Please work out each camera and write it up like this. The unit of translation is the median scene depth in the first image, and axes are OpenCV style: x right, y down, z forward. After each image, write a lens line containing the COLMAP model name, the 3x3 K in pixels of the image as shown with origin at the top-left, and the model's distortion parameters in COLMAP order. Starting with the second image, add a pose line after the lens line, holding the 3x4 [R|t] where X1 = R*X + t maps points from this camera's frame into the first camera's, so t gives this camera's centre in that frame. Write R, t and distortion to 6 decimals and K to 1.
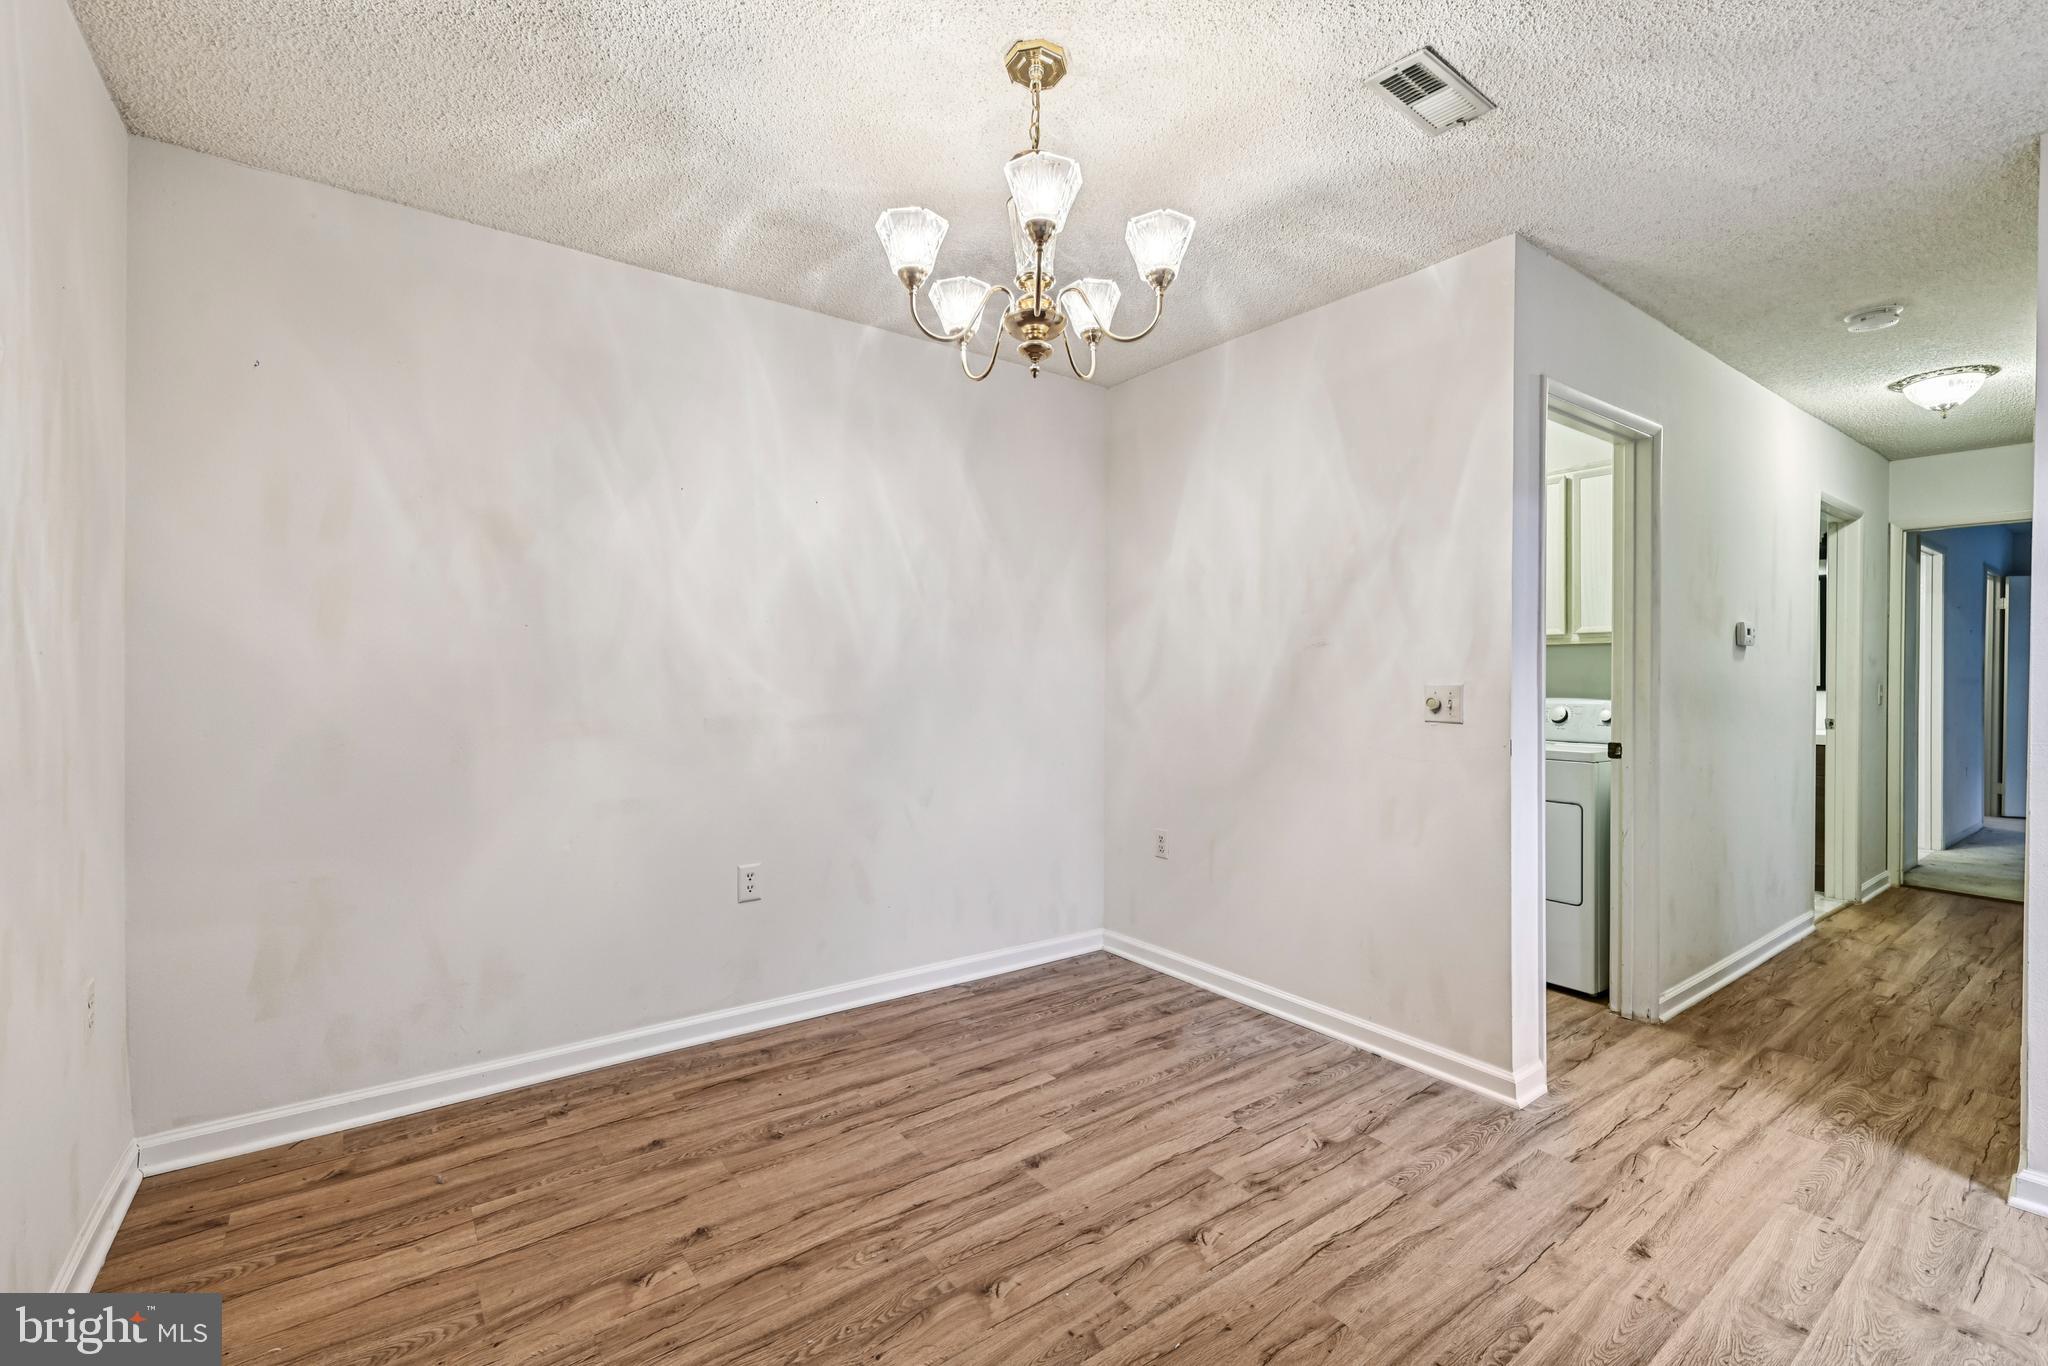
lens RADIAL K [[887.9, 0, 1031.1], [0, 887.9, 670.6], [0, 0, 1]] dist [0.005476, 0.000058]
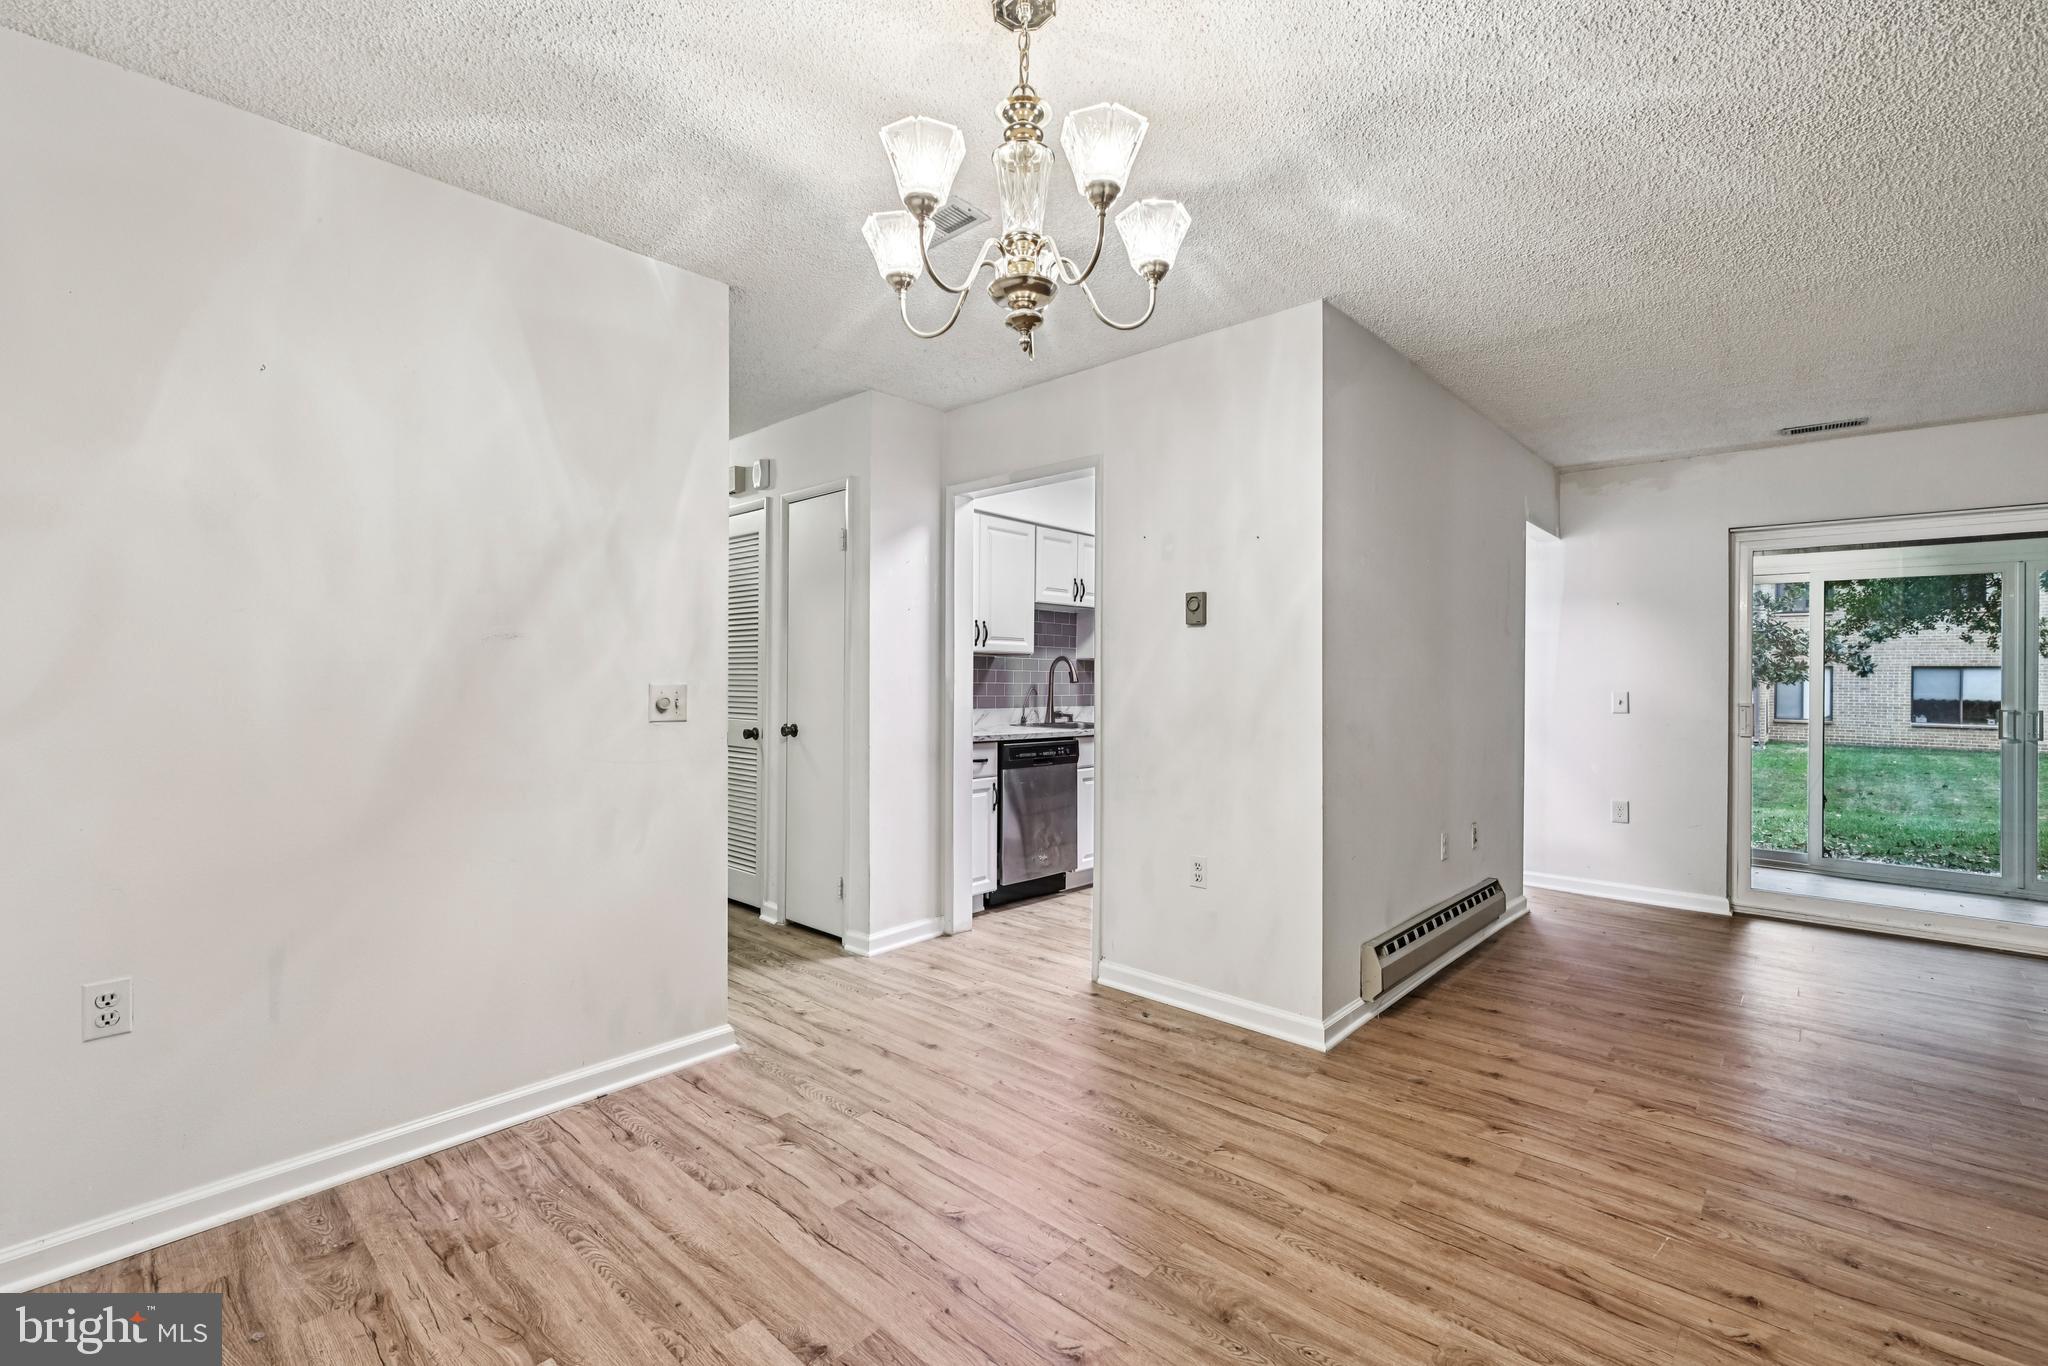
lens RADIAL K [[887.9, 0, 1010.6], [0, 887.9, 670.5], [0, 0, 1]] dist [0.005476, 0.000058]
pose [[-0.178971, 0.000103, 0.983854, -0.640730], [-0.009557, 0.999953, -0.001843, -0.002408], [-0.983808, -0.009732, -0.178961, 0.845847]]
